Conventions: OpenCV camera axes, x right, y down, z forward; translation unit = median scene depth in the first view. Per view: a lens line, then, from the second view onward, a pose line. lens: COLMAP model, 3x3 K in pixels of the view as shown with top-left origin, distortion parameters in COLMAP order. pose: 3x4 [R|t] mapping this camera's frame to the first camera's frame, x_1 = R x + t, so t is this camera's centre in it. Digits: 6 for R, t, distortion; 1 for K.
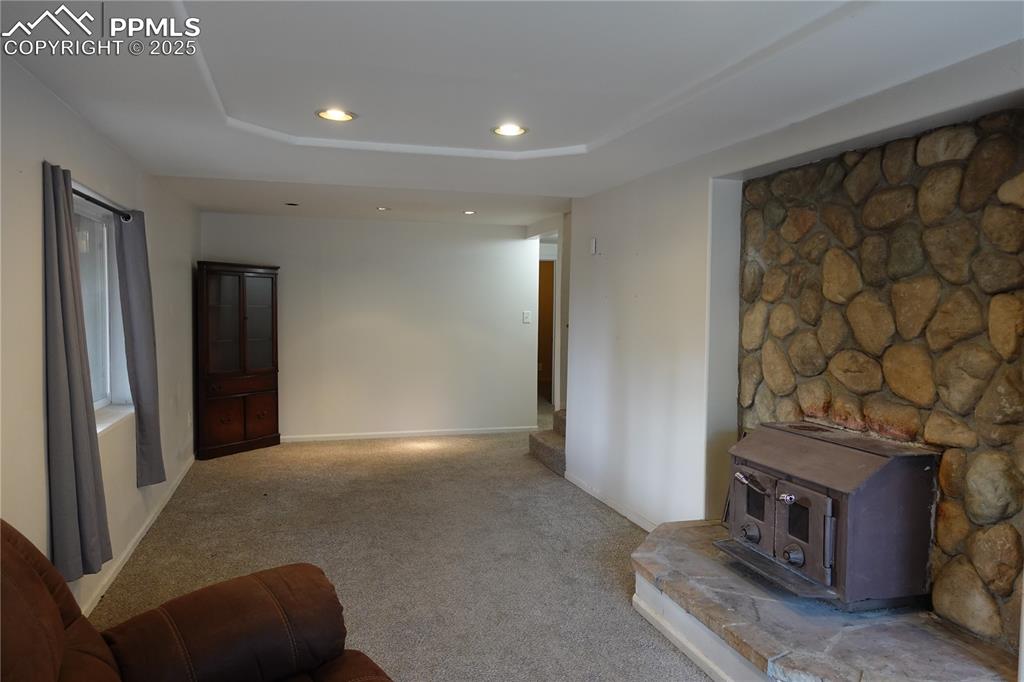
lens RADIAL K [[709.8, 0, 508.1], [0, 709.8, 339.1], [0, 0, 1]] dist [-0.001394, 0.001151]
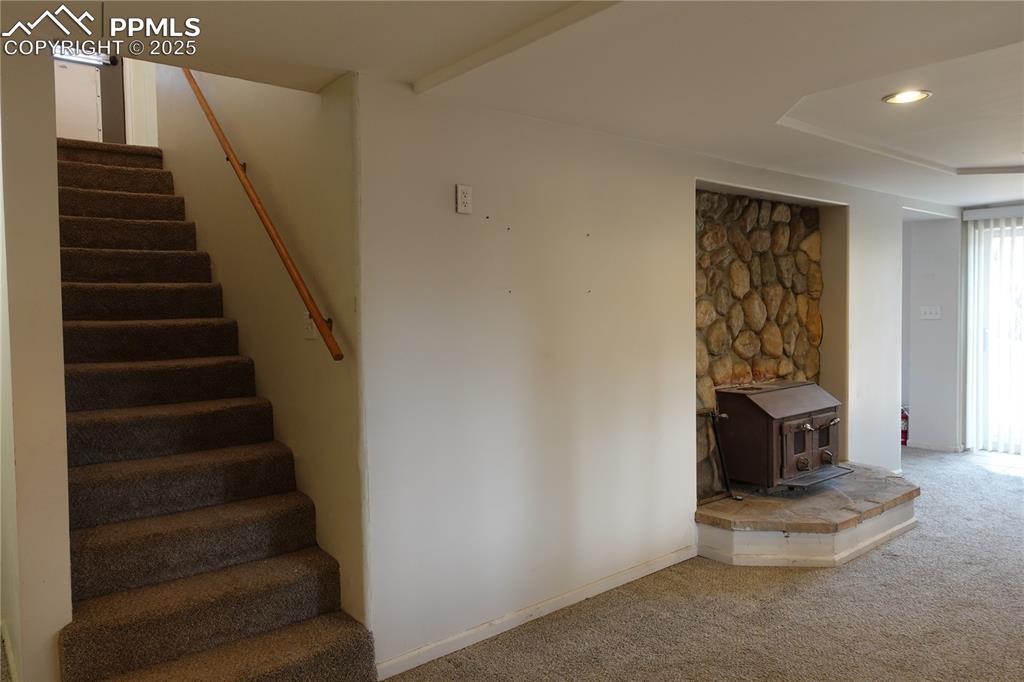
lens RADIAL K [[709.8, 0, 508.1], [0, 709.8, 339.1], [0, 0, 1]] dist [-0.001394, 0.001151]
pose [[-0.421663, -0.042582, 0.905752, -0.647447], [0.055330, 0.995827, 0.072575, -0.100692], [-0.905063, 0.080717, -0.417548, 2.029487]]
